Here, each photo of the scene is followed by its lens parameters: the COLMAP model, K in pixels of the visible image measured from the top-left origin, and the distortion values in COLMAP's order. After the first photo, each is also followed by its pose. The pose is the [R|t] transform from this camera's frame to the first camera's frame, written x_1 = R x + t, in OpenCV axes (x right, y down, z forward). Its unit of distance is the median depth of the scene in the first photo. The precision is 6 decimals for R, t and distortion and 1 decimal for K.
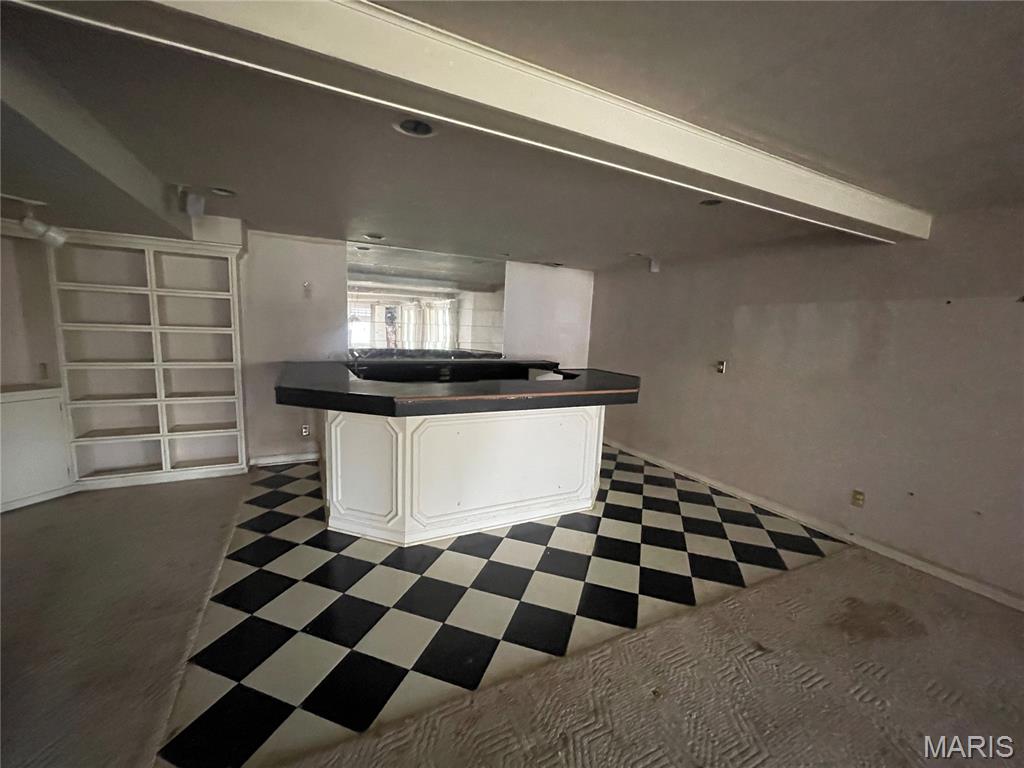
lens RADIAL K [[410.0, 0, 514.5], [0, 410.0, 382.6], [0, 0, 1]] dist [0.010812, -0.001379]
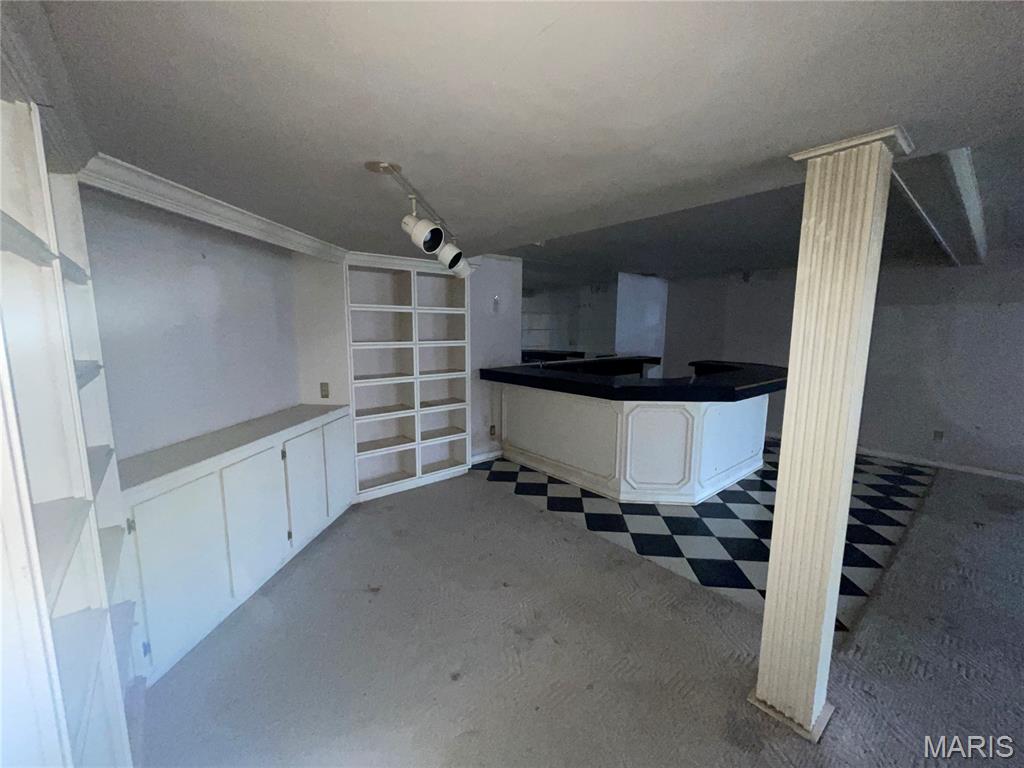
lens RADIAL K [[410.0, 0, 513.3], [0, 410.0, 380.0], [0, 0, 1]] dist [0.010812, -0.001379]
pose [[0.976839, -0.070752, 0.201940, -0.811934], [0.073609, 0.997265, -0.006667, -0.010707], [-0.200916, 0.021377, 0.979375, -0.094442]]
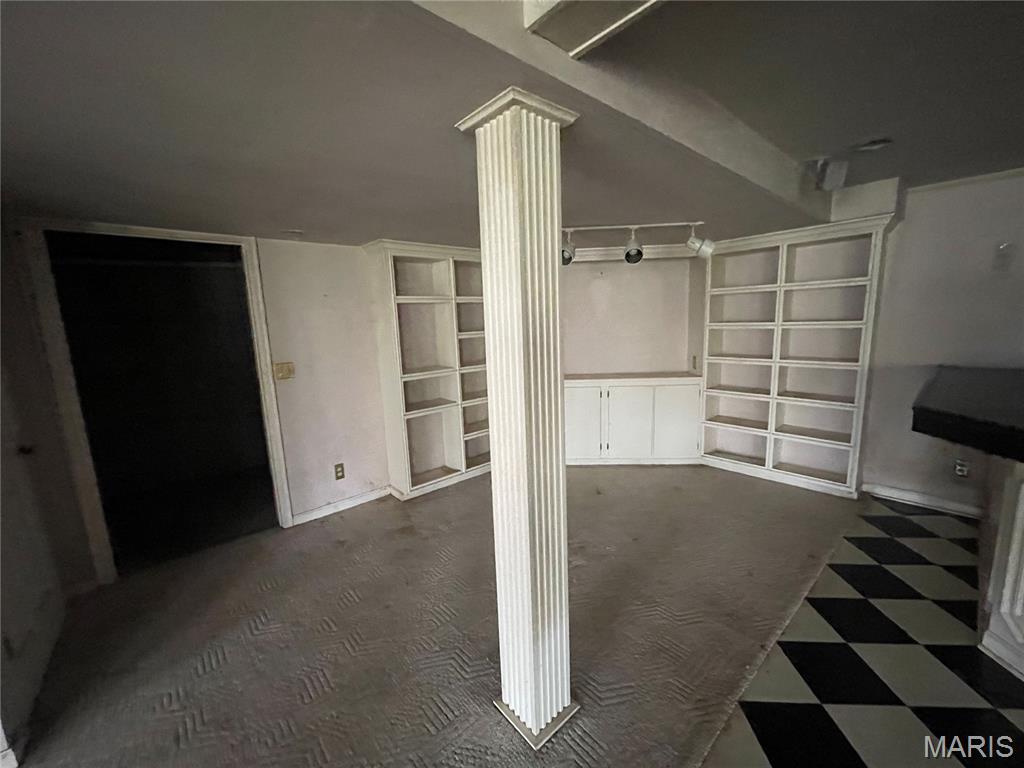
lens RADIAL K [[410.0, 0, 504.6], [0, 410.0, 383.1], [0, 0, 1]] dist [0.010812, -0.001379]
pose [[0.244440, 0.100130, -0.964481, -0.063794], [-0.088560, 0.992802, 0.080625, -0.014464], [0.965612, 0.065707, 0.251548, 0.126737]]
